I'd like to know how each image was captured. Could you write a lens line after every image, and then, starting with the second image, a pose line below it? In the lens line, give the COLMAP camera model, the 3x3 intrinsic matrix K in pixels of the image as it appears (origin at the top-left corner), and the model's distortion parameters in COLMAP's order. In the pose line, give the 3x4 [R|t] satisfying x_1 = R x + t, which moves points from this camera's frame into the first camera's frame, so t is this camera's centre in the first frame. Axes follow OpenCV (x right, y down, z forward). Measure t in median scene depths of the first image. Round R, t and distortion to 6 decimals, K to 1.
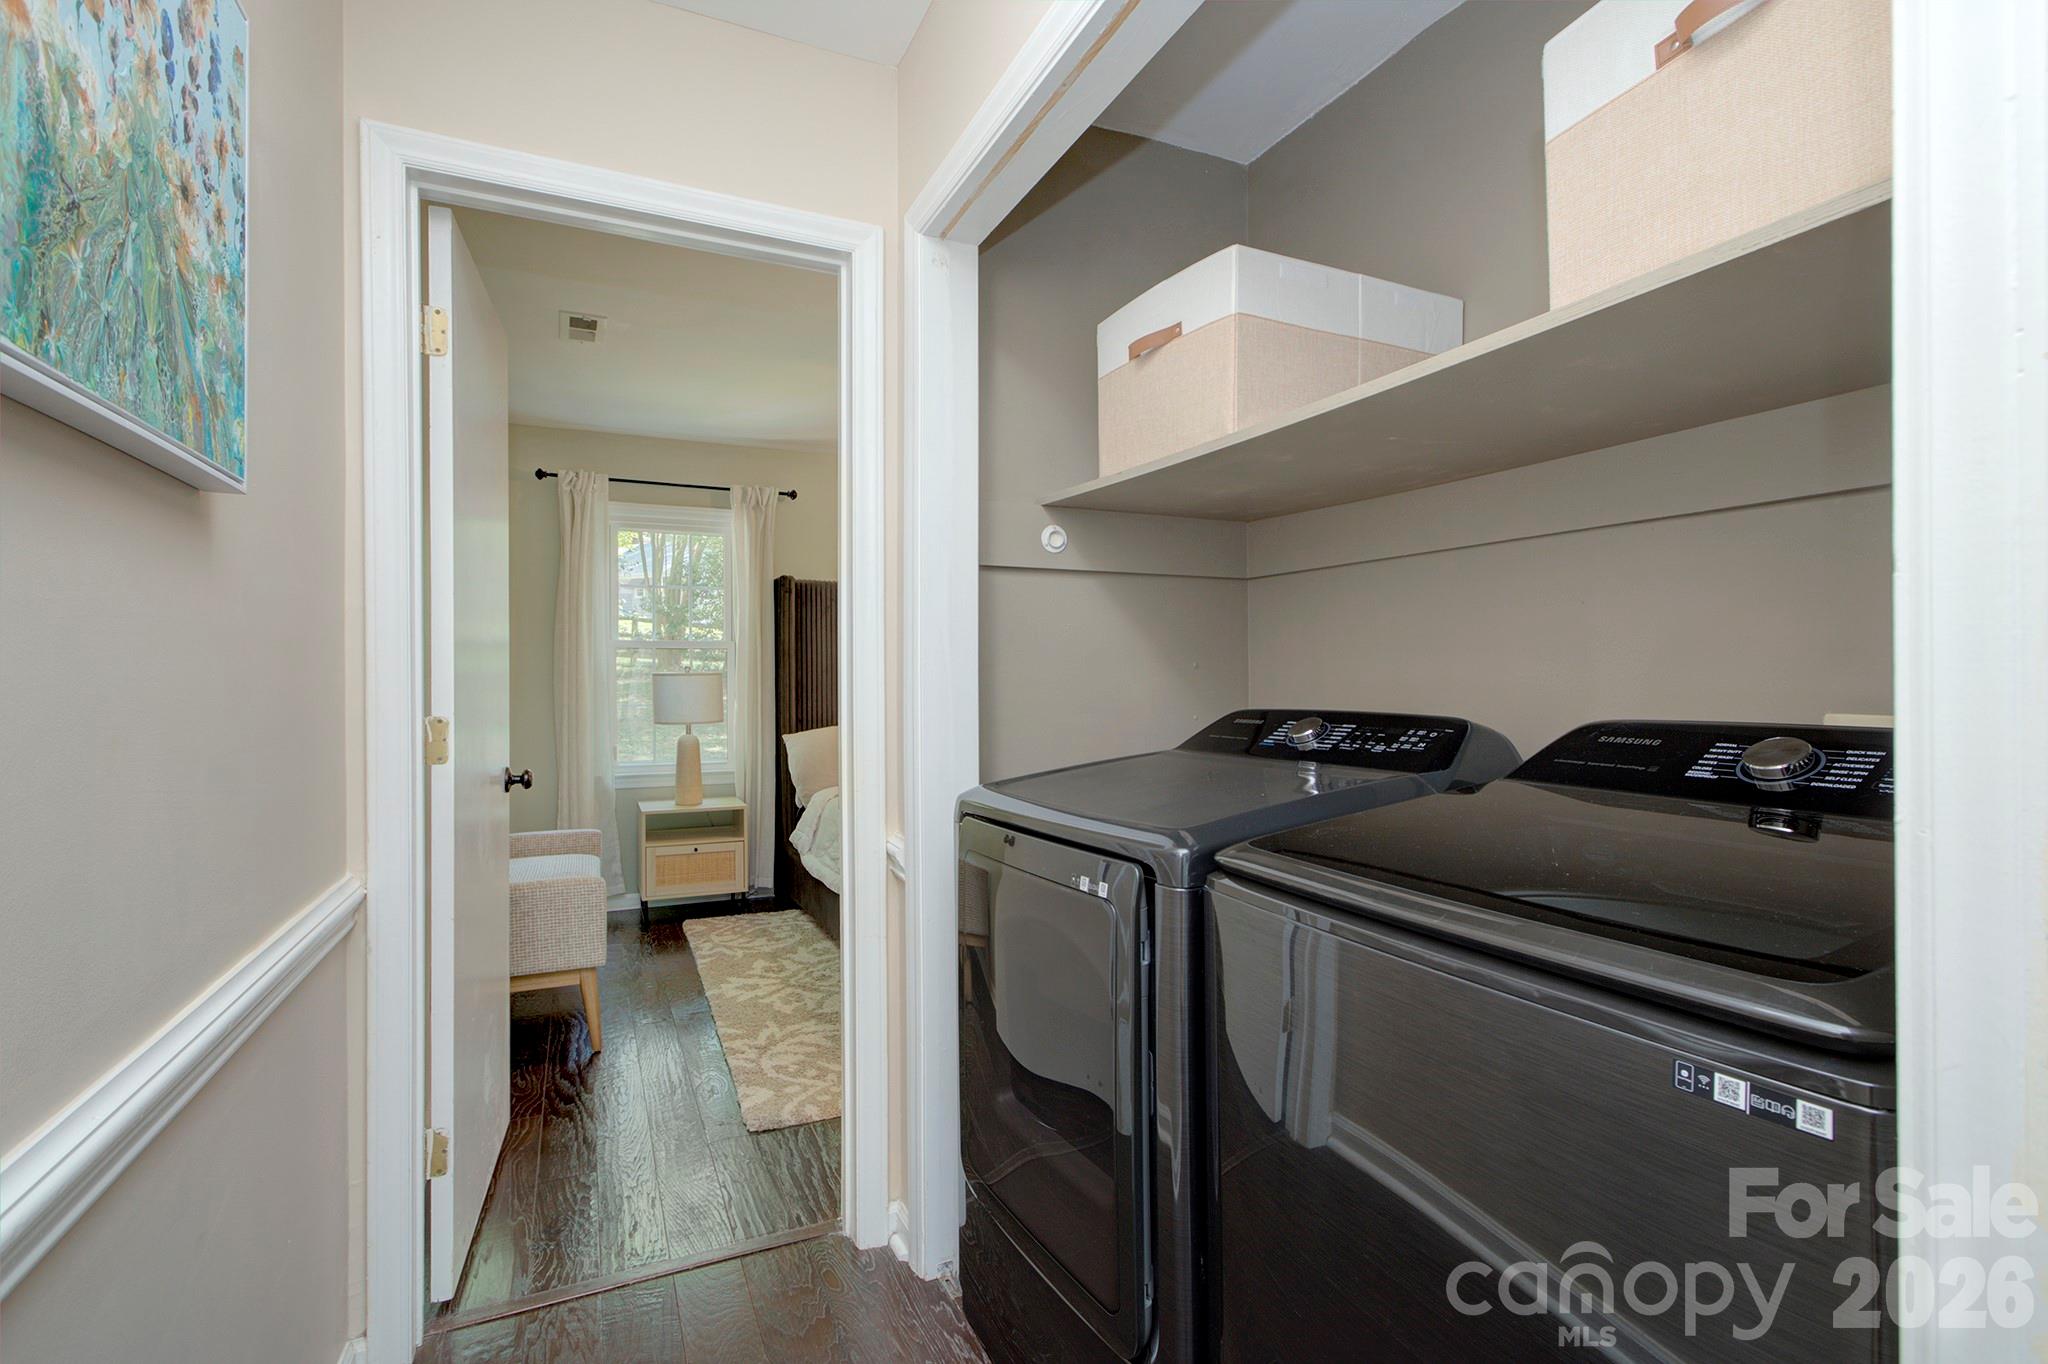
lens RADIAL K [[942.8, 0, 1028.0], [0, 942.8, 669.1], [0, 0, 1]] dist [-0.059489, 0.000090]
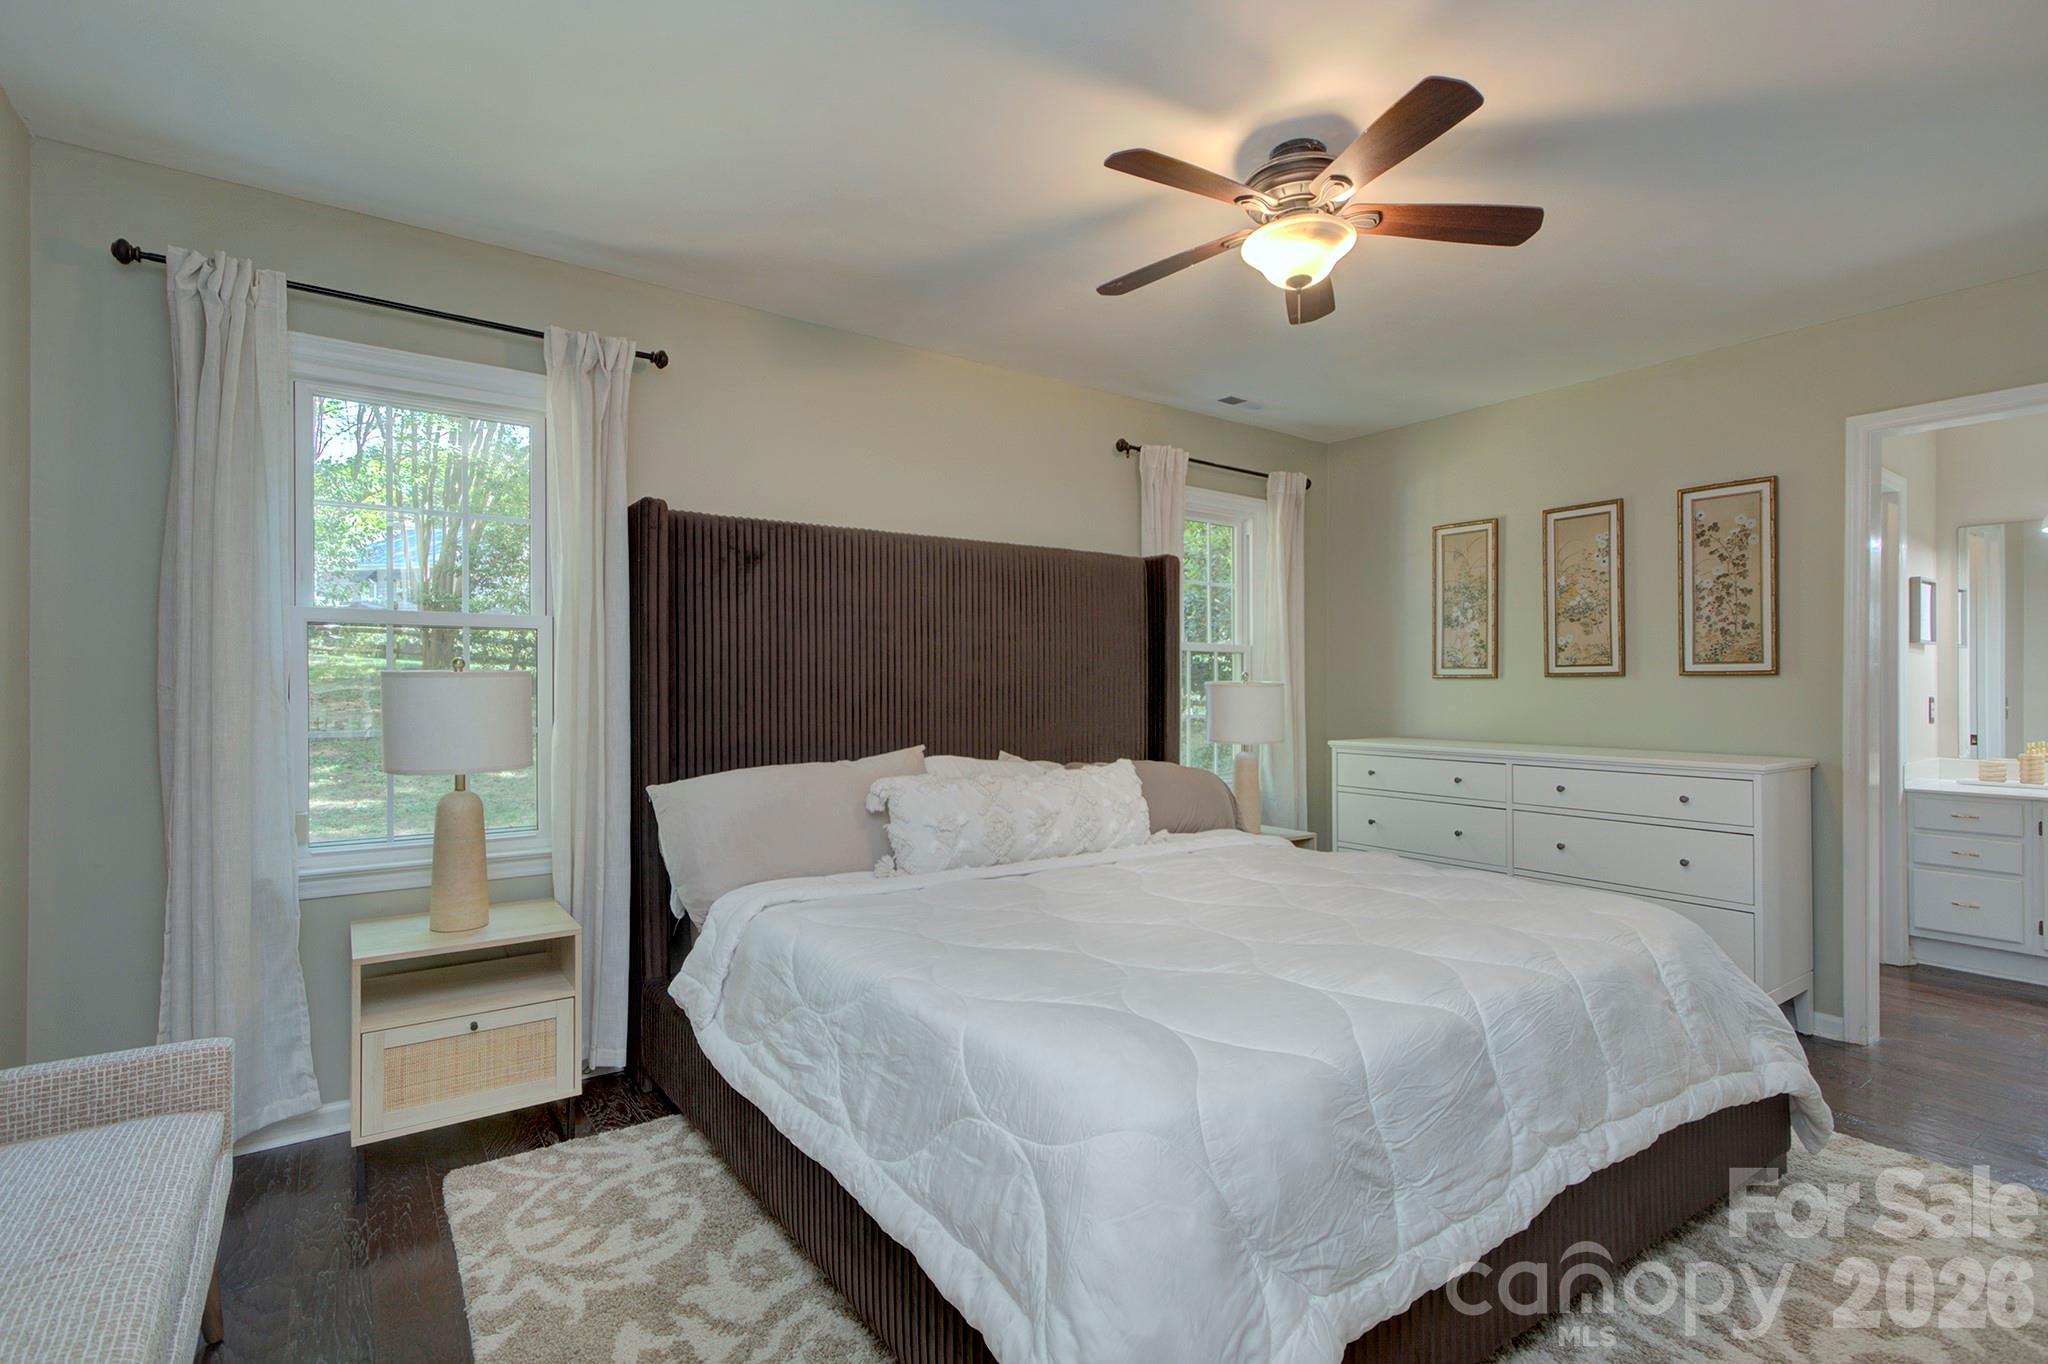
lens RADIAL K [[933.7, 0, 959.6], [0, 933.7, 679.6], [0, 0, 1]] dist [0.001454, -0.000265]
pose [[0.990225, 0.005436, 0.139371, -0.164617], [-0.005920, 0.999978, 0.003055, 0.005594], [-0.139351, -0.003850, 0.990236, 0.457072]]
